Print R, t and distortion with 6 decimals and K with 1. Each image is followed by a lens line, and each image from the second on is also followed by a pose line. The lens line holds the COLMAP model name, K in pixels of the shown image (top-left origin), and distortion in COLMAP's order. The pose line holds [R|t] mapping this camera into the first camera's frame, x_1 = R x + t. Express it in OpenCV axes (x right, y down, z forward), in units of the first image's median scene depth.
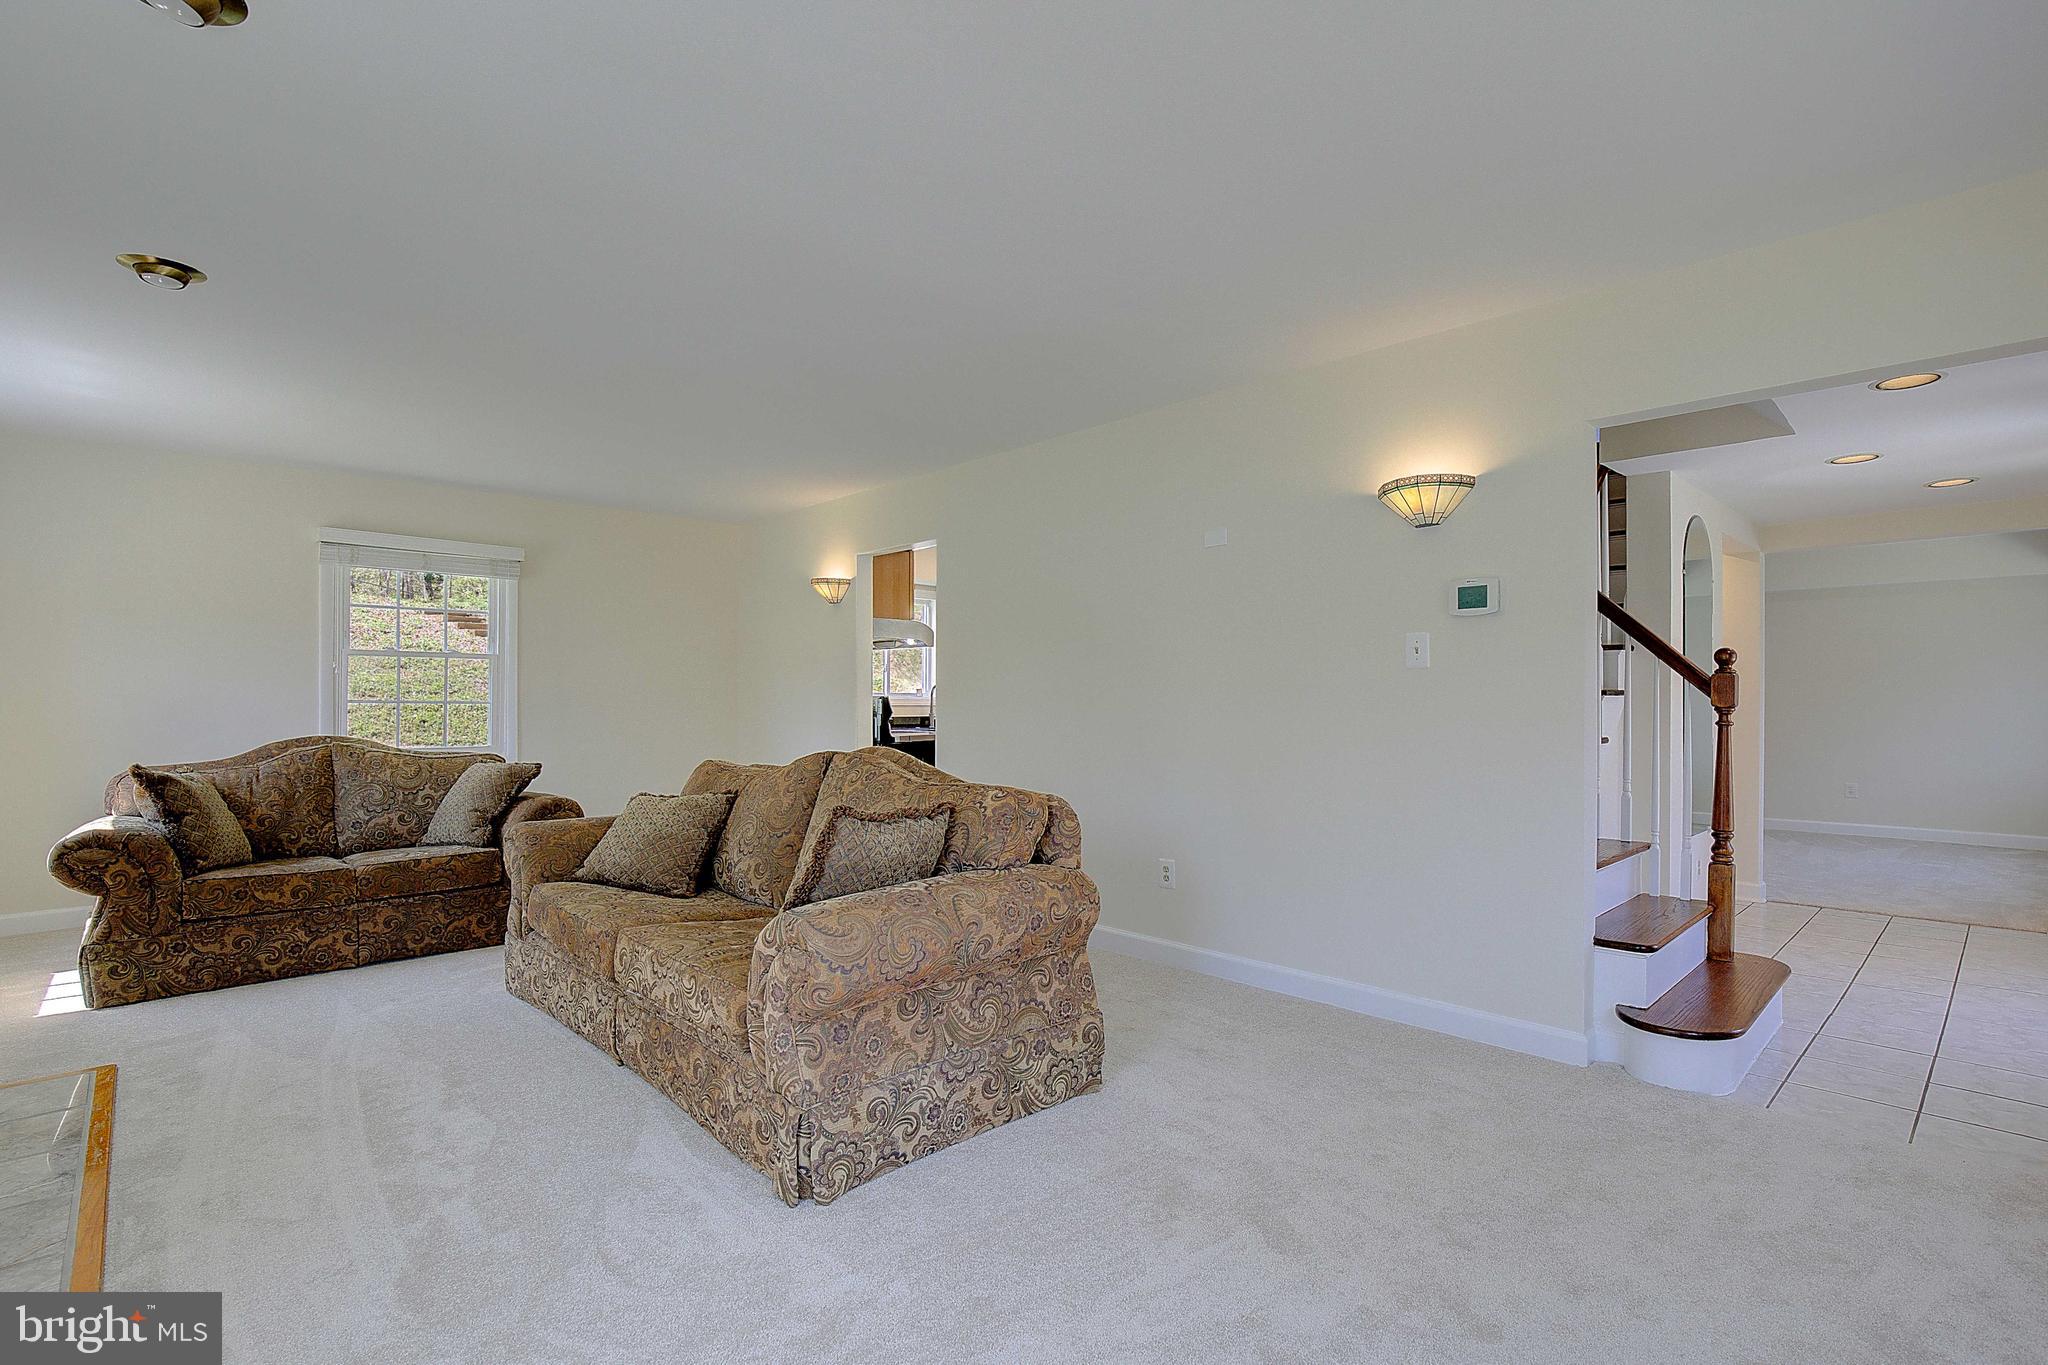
lens RADIAL K [[973.0, 0, 1021.9], [0, 973.0, 663.4], [0, 0, 1]] dist [-0.026448, -0.000176]
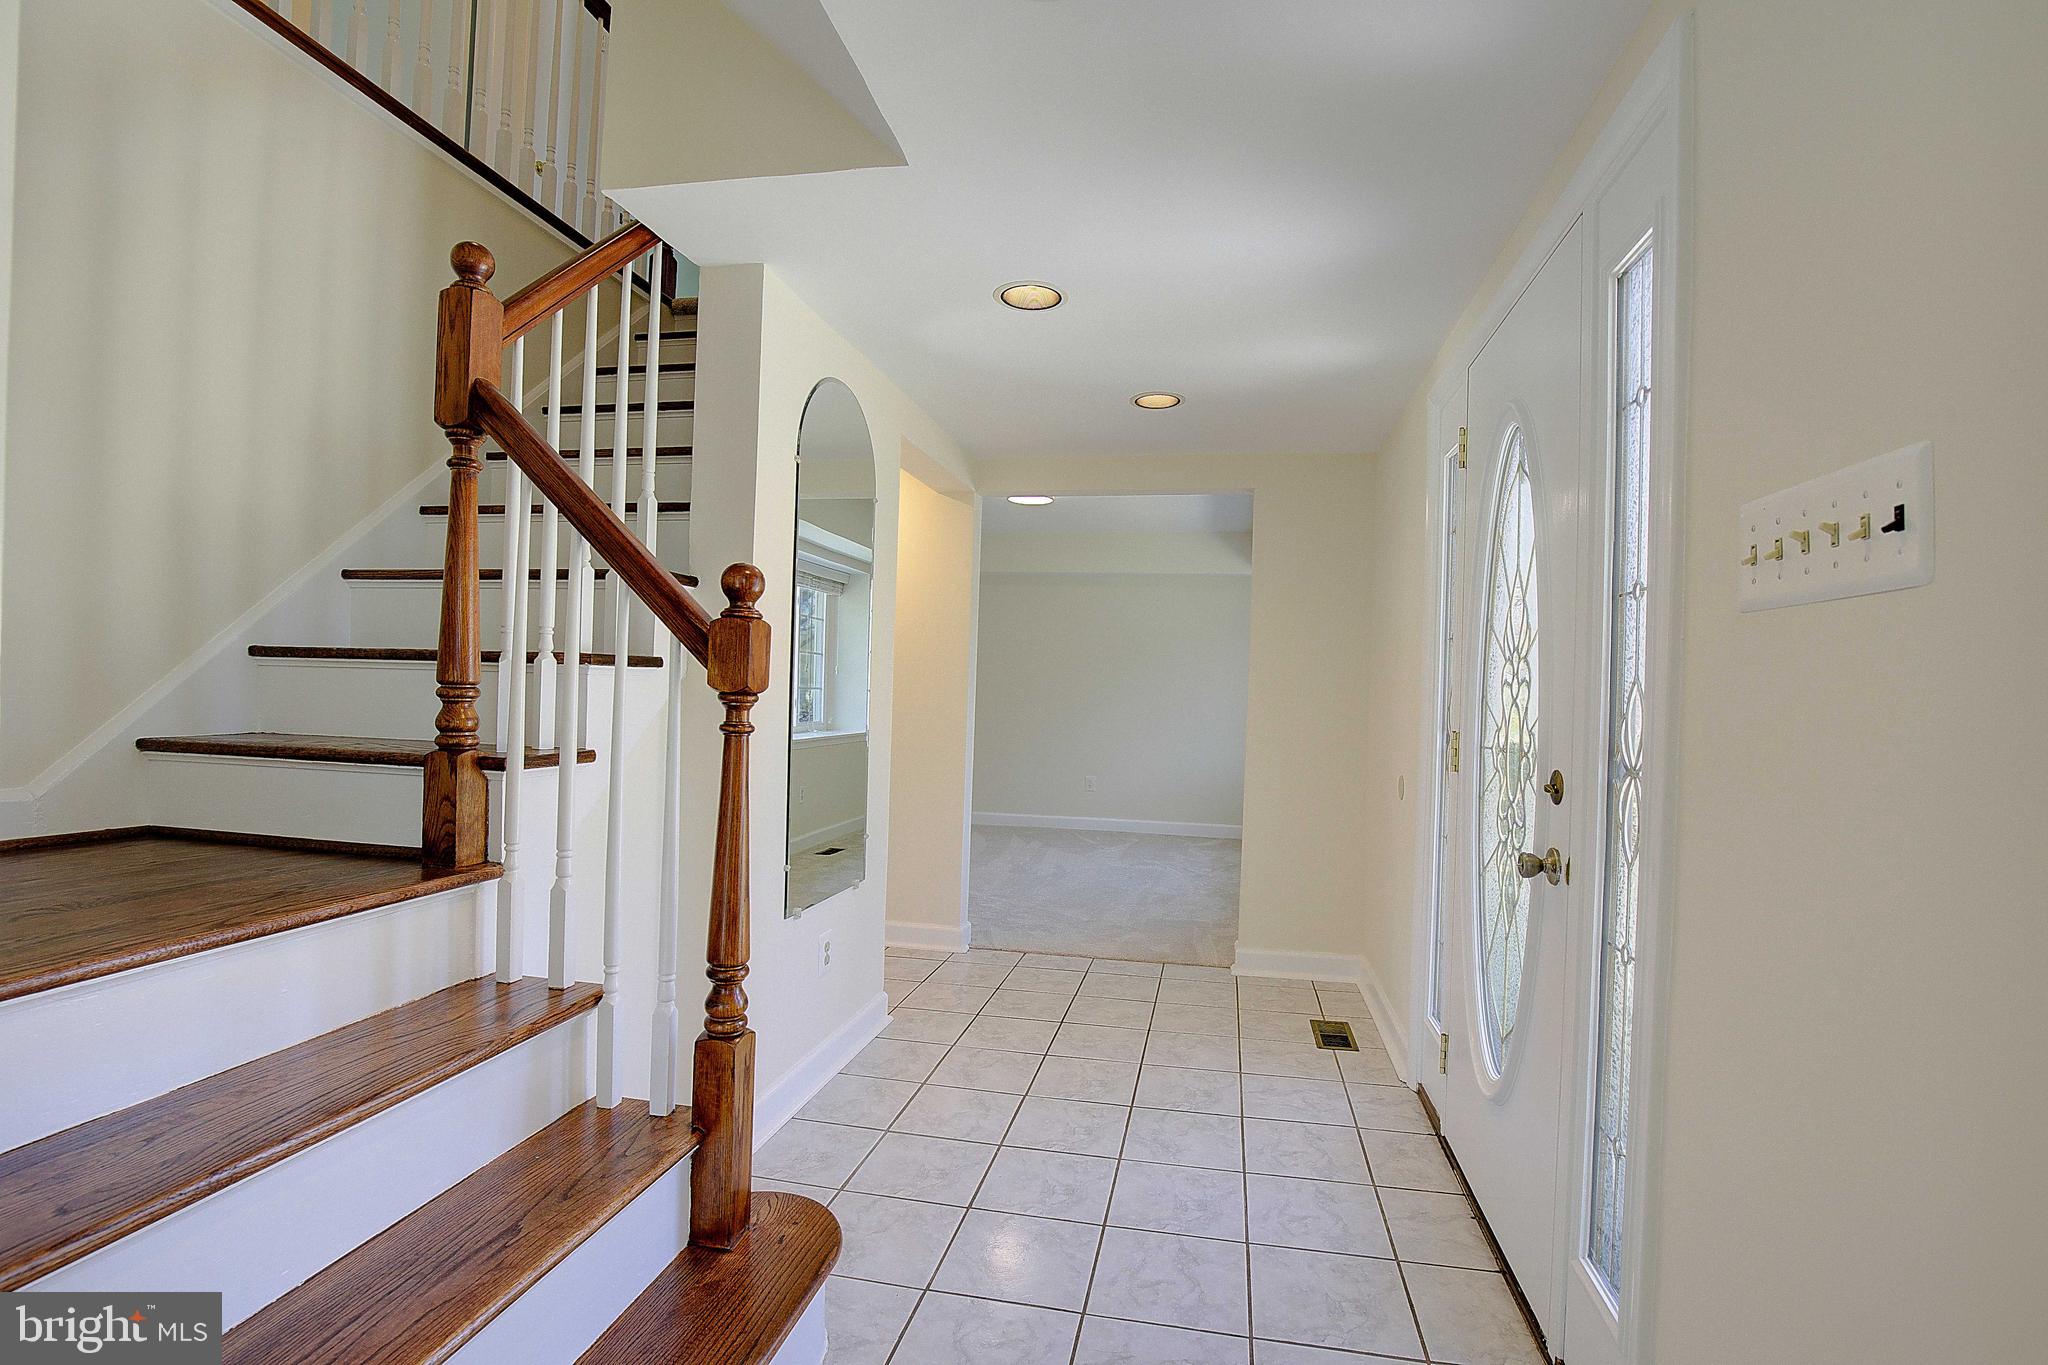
lens RADIAL K [[938.9, 0, 1052.4], [0, 938.9, 687.1], [0, 0, 1]] dist [-0.016835, 0.001230]
pose [[0.806386, 0.018573, 0.591097, 0.559596], [-0.040204, 0.998916, 0.023460, 0.025047], [-0.590021, -0.042683, 0.806259, 0.522728]]
